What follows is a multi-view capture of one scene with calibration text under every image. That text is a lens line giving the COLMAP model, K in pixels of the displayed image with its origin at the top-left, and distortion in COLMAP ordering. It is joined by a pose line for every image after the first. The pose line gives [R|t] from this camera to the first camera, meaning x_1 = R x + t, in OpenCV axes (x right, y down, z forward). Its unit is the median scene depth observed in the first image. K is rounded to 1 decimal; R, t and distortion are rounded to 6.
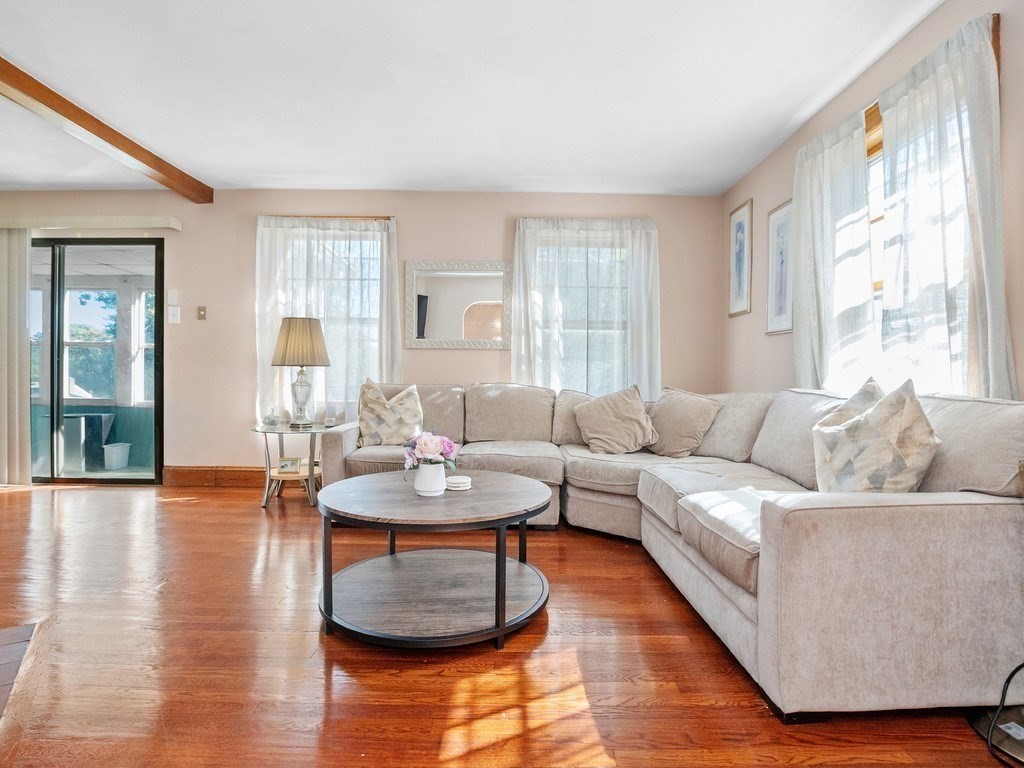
lens RADIAL K [[508.6, 0, 516.6], [0, 508.6, 387.0], [0, 0, 1]] dist [-0.024316, 0.000826]
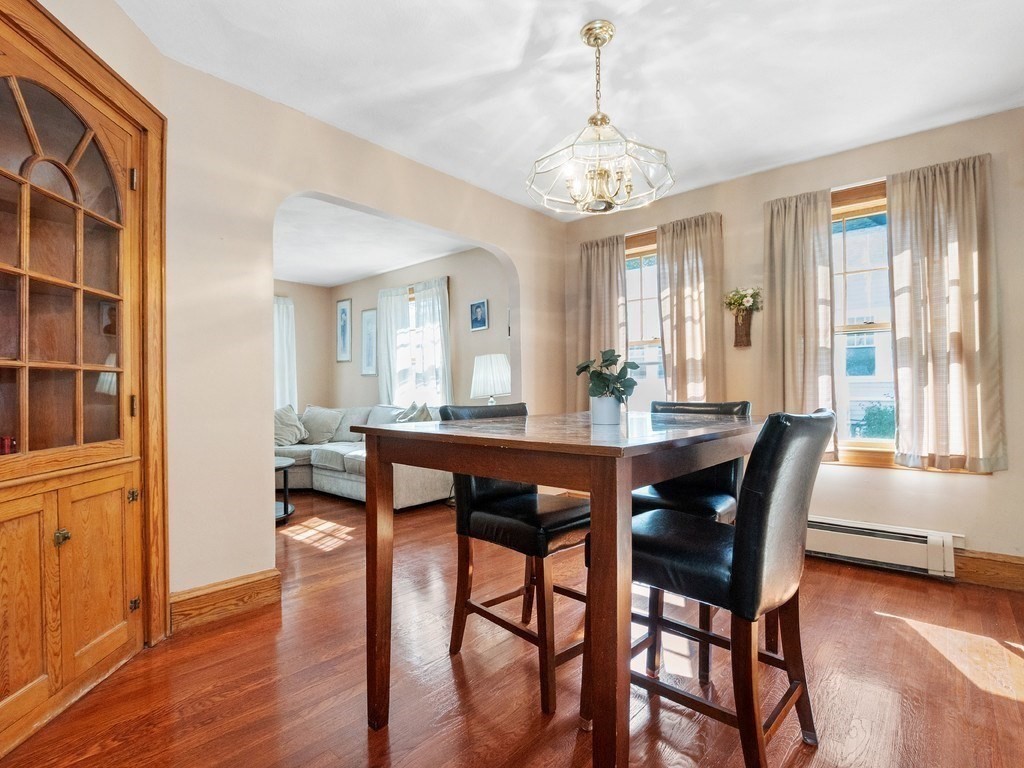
lens RADIAL K [[508.6, 0, 516.6], [0, 508.6, 387.0], [0, 0, 1]] dist [-0.024316, 0.000826]
pose [[0.661345, -0.007946, 0.750040, -0.481985], [0.022246, 0.999712, -0.009025, -0.028144], [-0.749752, 0.022654, 0.661331, -0.604674]]
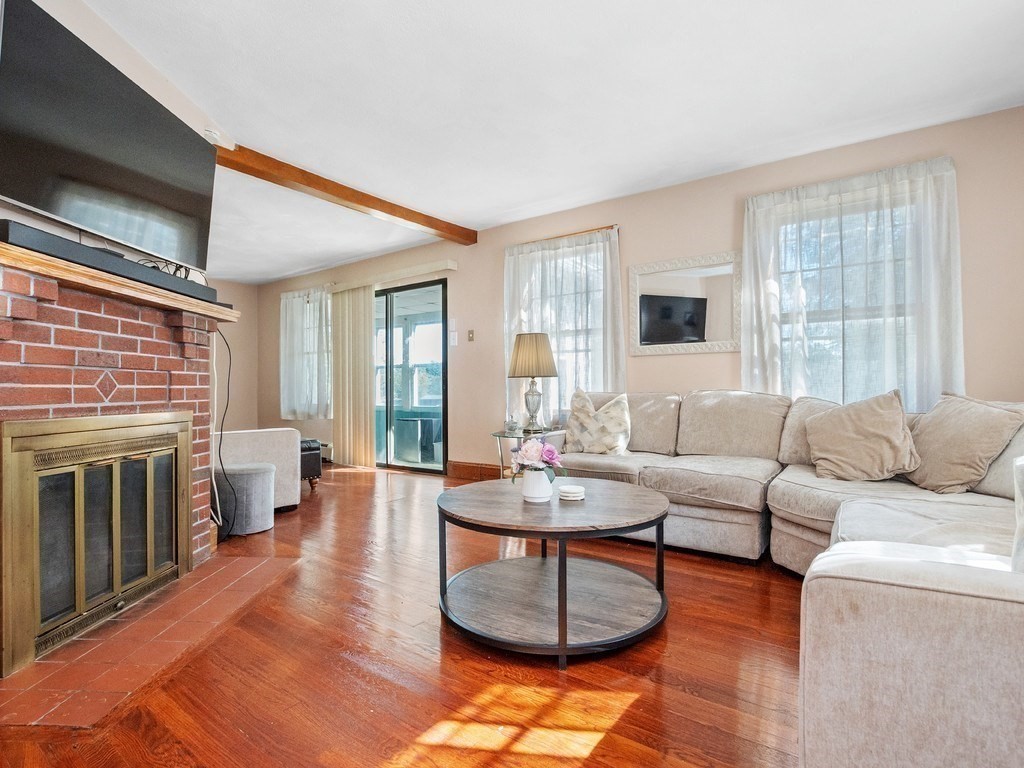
lens RADIAL K [[516.4, 0, 523.6], [0, 516.4, 394.4], [0, 0, 1]] dist [-0.020142, 0.000613]
pose [[0.809394, -0.009919, -0.587183, 0.218020], [0.007108, 0.999950, -0.007093, 0.003660], [0.587223, 0.001567, 0.809423, 0.079610]]
